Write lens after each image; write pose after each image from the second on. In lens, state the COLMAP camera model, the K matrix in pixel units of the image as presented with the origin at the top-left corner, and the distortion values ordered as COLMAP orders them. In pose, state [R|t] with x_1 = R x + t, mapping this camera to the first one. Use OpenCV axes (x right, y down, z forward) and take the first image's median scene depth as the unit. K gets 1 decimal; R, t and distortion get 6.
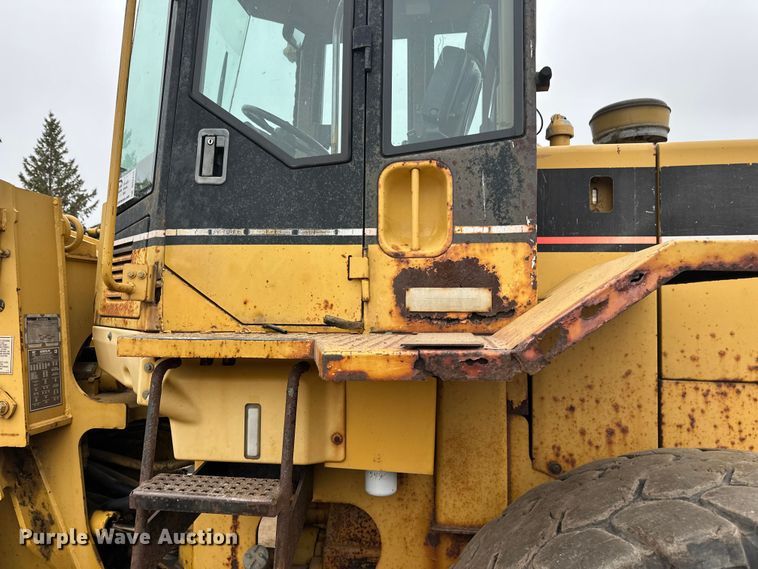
lens RADIAL K [[524.1, 0, 379.0], [0, 524.1, 284.5], [0, 0, 1]] dist [0.056878, -0.078320]
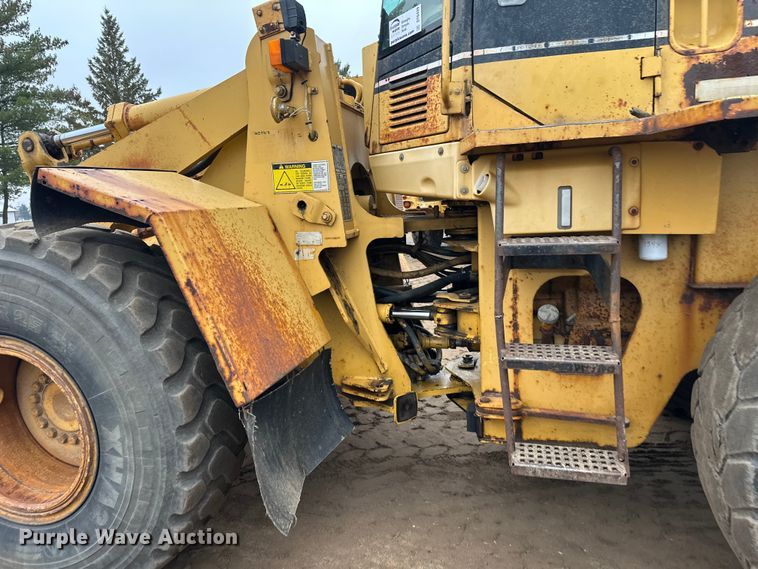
lens RADIAL K [[520.6, 0, 379.0], [0, 520.6, 284.5], [0, 0, 1]] dist [0.049763, -0.050468]
pose [[0.993244, -0.034637, -0.110751, -0.504588], [0.056721, 0.977541, 0.202969, 0.161337], [0.101234, -0.207880, 0.972902, -0.292998]]
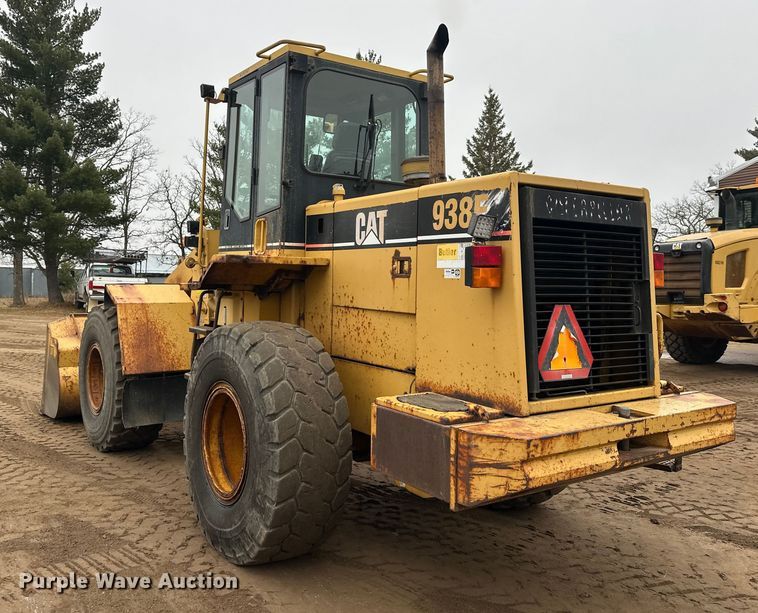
lens RADIAL K [[640.7, 0, 344.4], [0, 640.7, 294.3], [0, 0, 1]] dist [0.155915, -0.211403]
pose [[0.668426, 0.026315, -0.743313, 2.616759], [0.012855, 0.998816, 0.046921, -0.000799], [0.743667, -0.040919, 0.667296, -0.820570]]
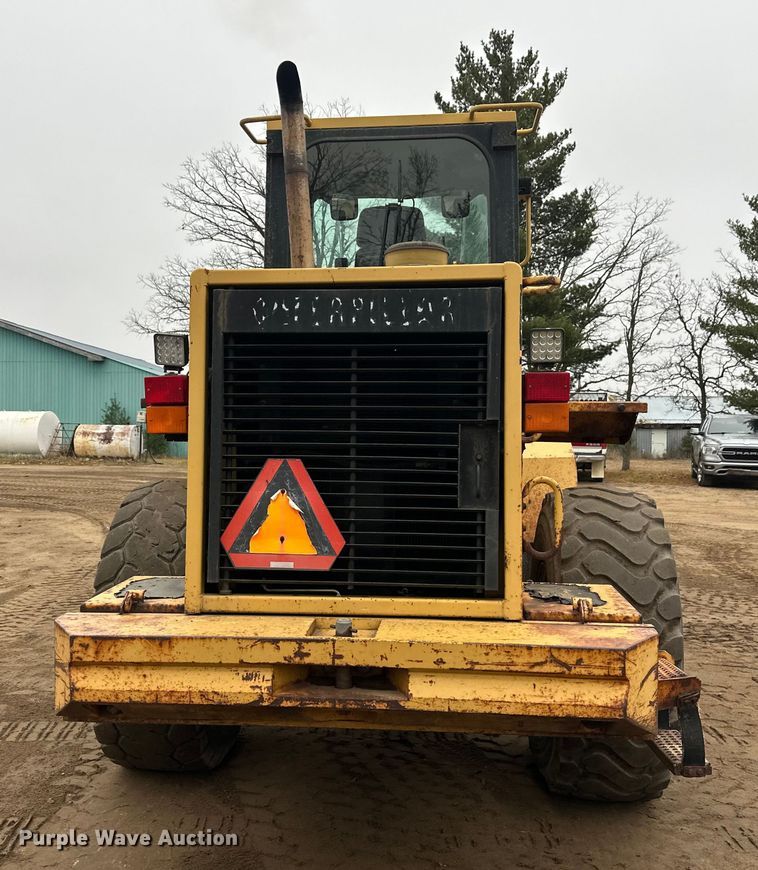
lens RADIAL K [[913.0, 0, 378.1], [0, 913.0, 454.6], [0, 0, 1]] dist [0.113054, -0.011844]
pose [[0.045531, 0.029731, -0.998520, 3.649300], [0.032078, 0.998998, 0.031208, 0.088097], [0.998448, -0.033451, 0.044531, 1.513664]]
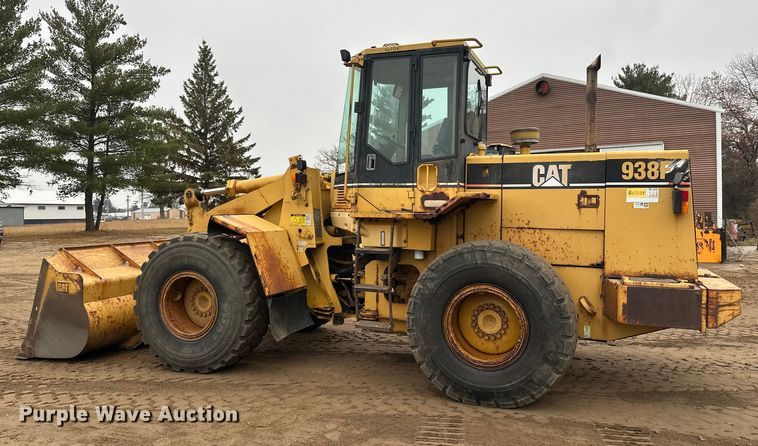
lens RADIAL K [[548.0, 0, 379.0], [0, 548.0, 223.0], [0, 0, 1]] dist [0.136415, -0.207657]
pose [[0.974352, 0.010085, -0.224804, 0.553887], [0.003818, 0.998111, 0.061325, -0.064441], [0.224998, -0.060611, 0.972472, -2.533701]]
